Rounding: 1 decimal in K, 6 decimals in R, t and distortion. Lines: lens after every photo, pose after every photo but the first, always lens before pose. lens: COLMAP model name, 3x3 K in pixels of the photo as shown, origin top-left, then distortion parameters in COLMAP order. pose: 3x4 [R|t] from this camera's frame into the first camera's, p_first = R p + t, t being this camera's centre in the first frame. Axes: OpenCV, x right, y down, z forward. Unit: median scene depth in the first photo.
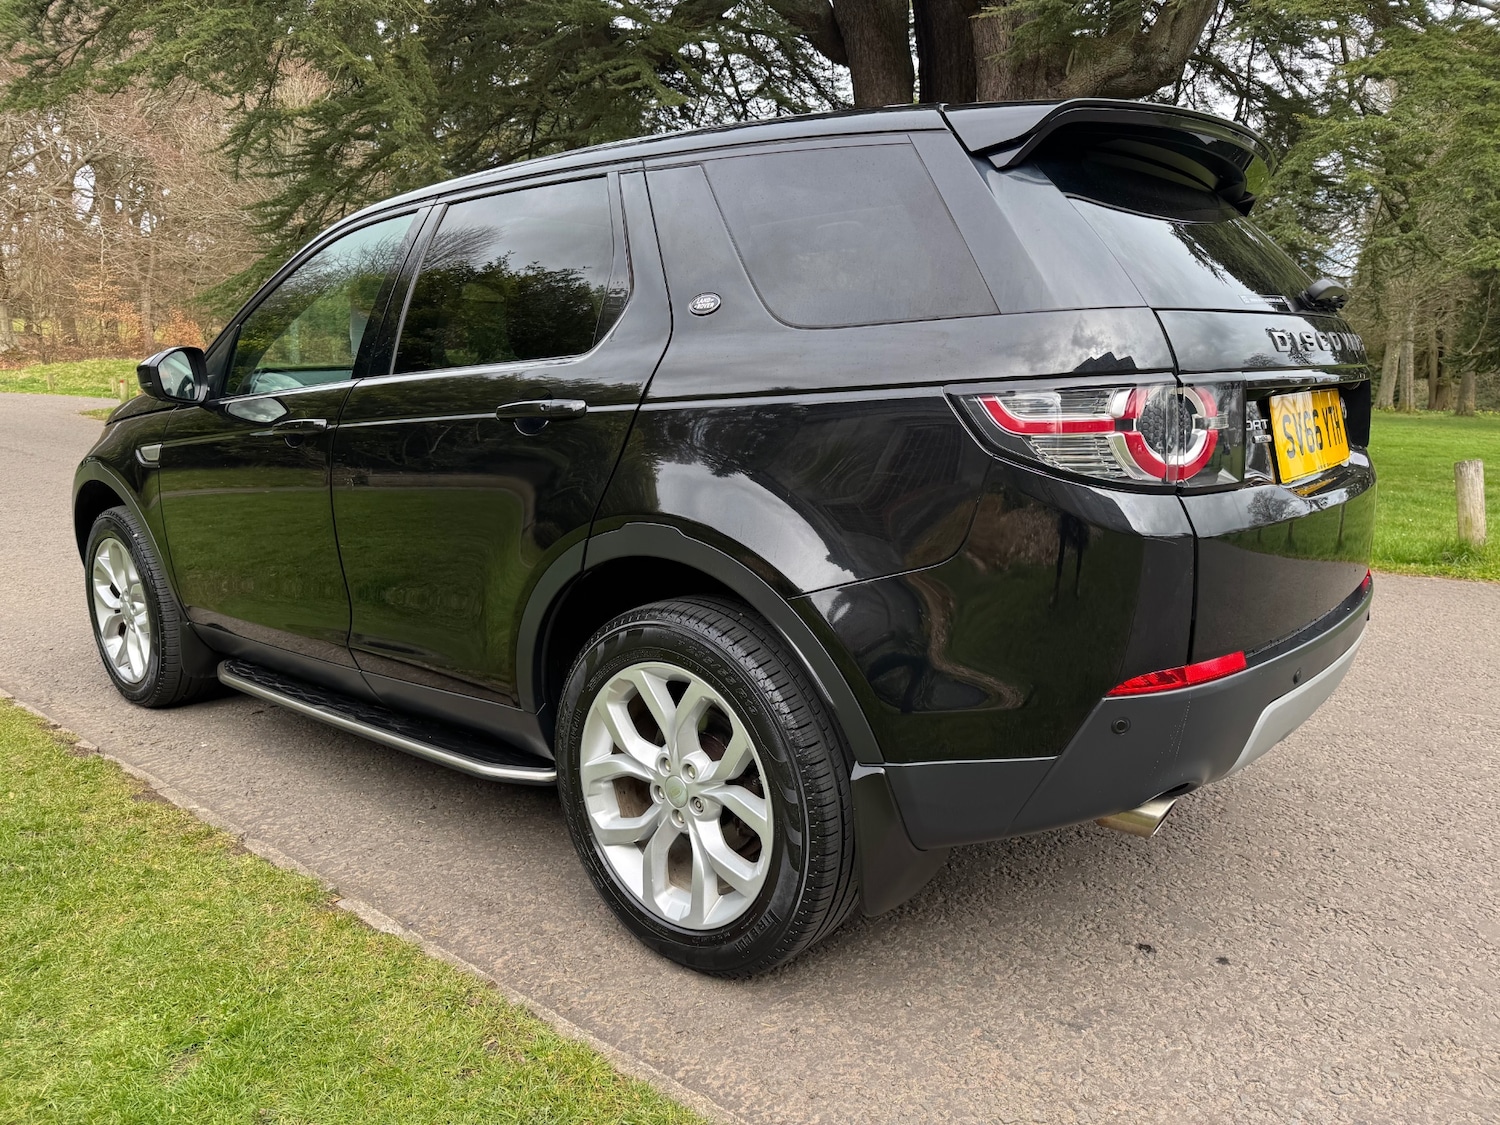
lens RADIAL K [[1112.6, 0, 779.9], [0, 1112.6, 538.0], [0, 0, 1]] dist [0.027114, -0.032872]
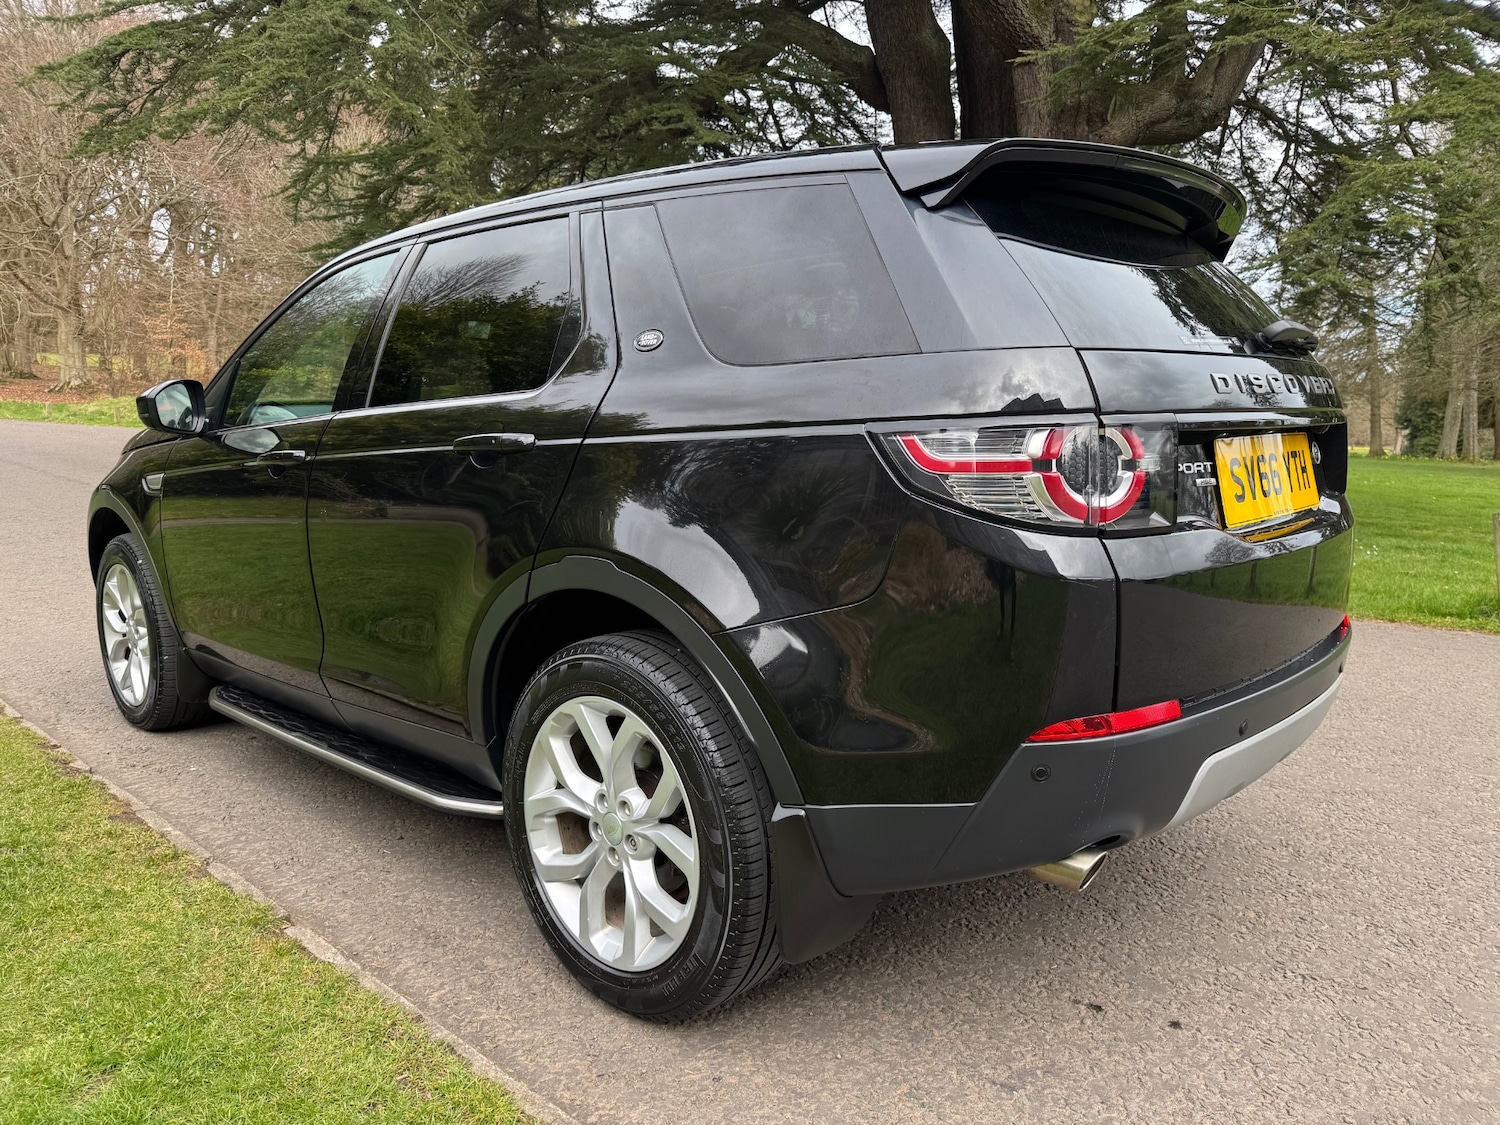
lens RADIAL K [[1112.6, 0, 762.1], [0, 1112.6, 533.7], [0, 0, 1]] dist [0.027114, -0.032872]
pose [[0.998336, 0.017544, -0.054931, 0.079213], [-0.019720, 0.999032, -0.039328, 0.001719], [0.054188, 0.040346, 0.997715, 0.006005]]
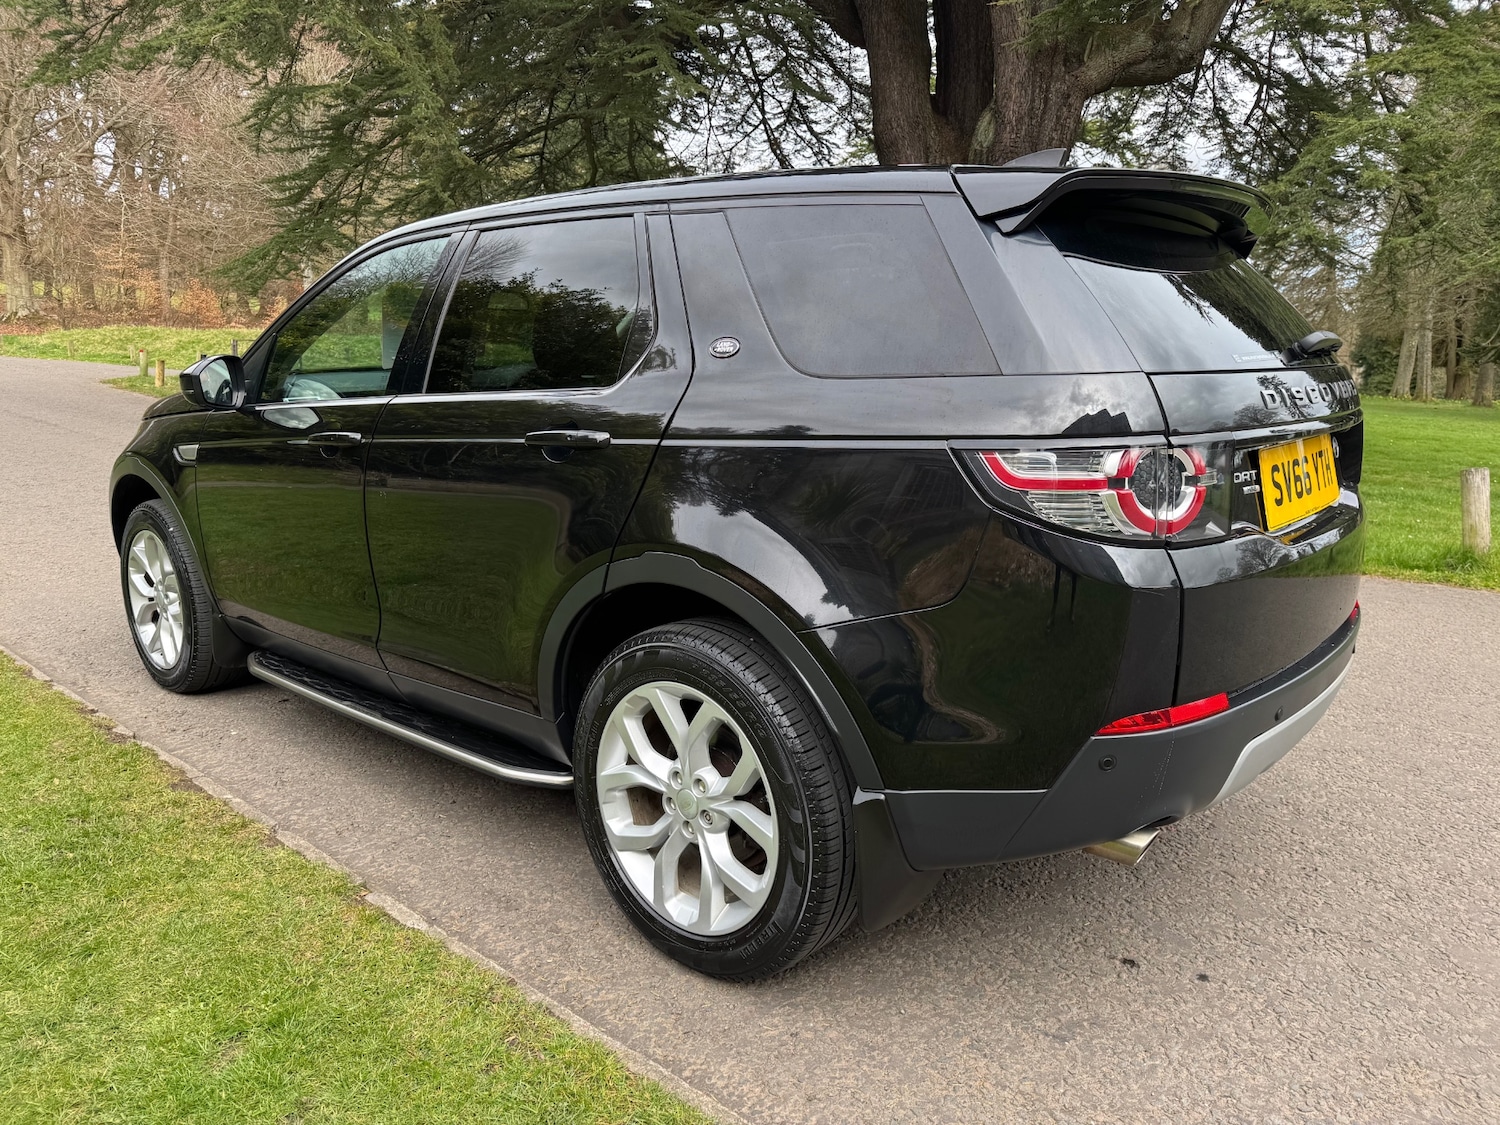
lens RADIAL K [[1112.6, 0, 766.0], [0, 1112.6, 525.0], [0, 0, 1]] dist [0.027114, -0.032872]
pose [[0.999597, 0.021773, -0.018219, -0.004202], [-0.021595, 0.999718, 0.009908, -0.044265], [0.018429, -0.009510, 0.999785, -0.049567]]
